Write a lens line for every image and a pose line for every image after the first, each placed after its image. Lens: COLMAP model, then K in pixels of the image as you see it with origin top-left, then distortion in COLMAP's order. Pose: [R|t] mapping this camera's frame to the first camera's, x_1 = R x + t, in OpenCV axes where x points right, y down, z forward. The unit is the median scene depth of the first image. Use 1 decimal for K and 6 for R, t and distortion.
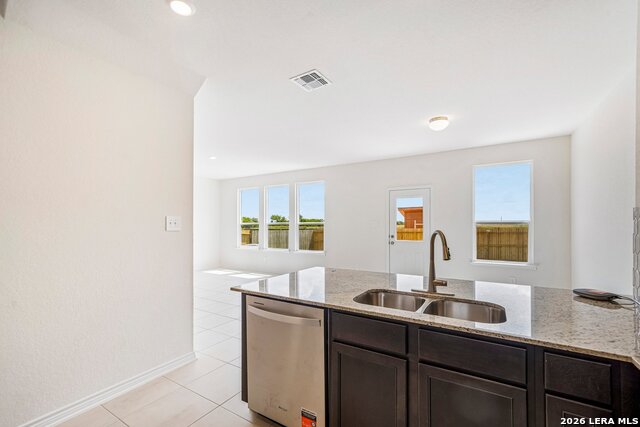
lens RADIAL K [[277.5, 0, 318.0], [0, 277.5, 220.1], [0, 0, 1]] dist [-0.002387, -0.000381]
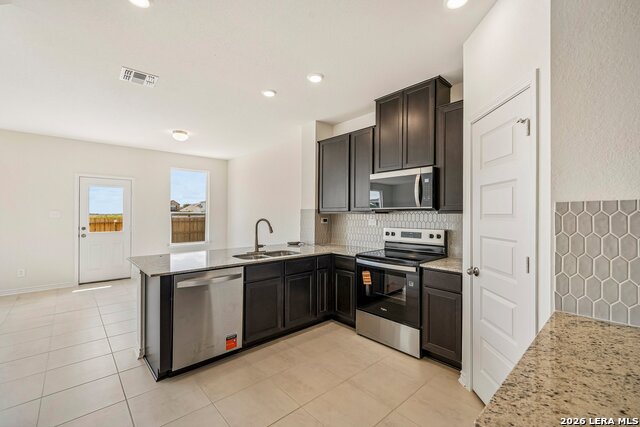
lens RADIAL K [[274.2, 0, 319.0], [0, 274.2, 214.5], [0, 0, 1]] dist [-0.000473, -0.000114]
pose [[0.266211, 0.004339, 0.963905, -0.381912], [-0.017280, 0.999851, 0.000272, 0.001053], [-0.963760, -0.016728, 0.266247, 0.033064]]
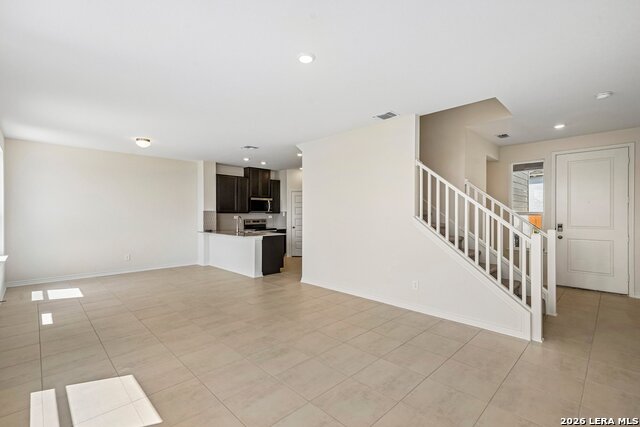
lens RADIAL K [[288.1, 0, 318.2], [0, 288.1, 216.1], [0, 0, 1]] dist [-0.002845, -0.000053]
pose [[-0.970826, 0.005940, 0.239710, -0.490639], [0.004676, 0.999972, -0.005842, 0.021174], [-0.239738, -0.004551, -0.970827, 1.394082]]
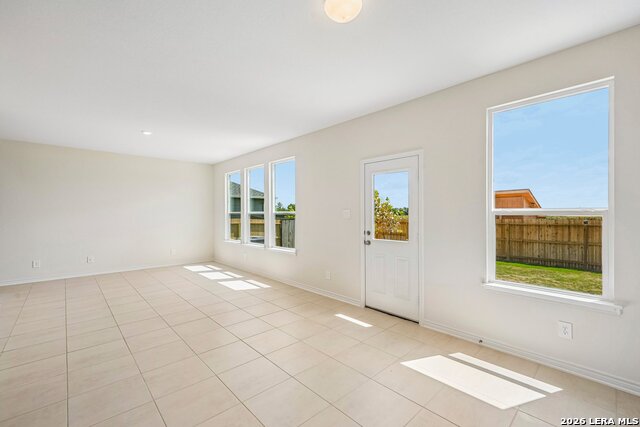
lens RADIAL K [[277.5, 0, 321.4], [0, 277.5, 215.2], [0, 0, 1]] dist [-0.001151, -0.000195]
pose [[0.965213, 0.003130, -0.261447, 0.332389], [0.002605, 0.999764, 0.021583, 0.002327], [0.261452, -0.021514, 0.964977, 0.334192]]
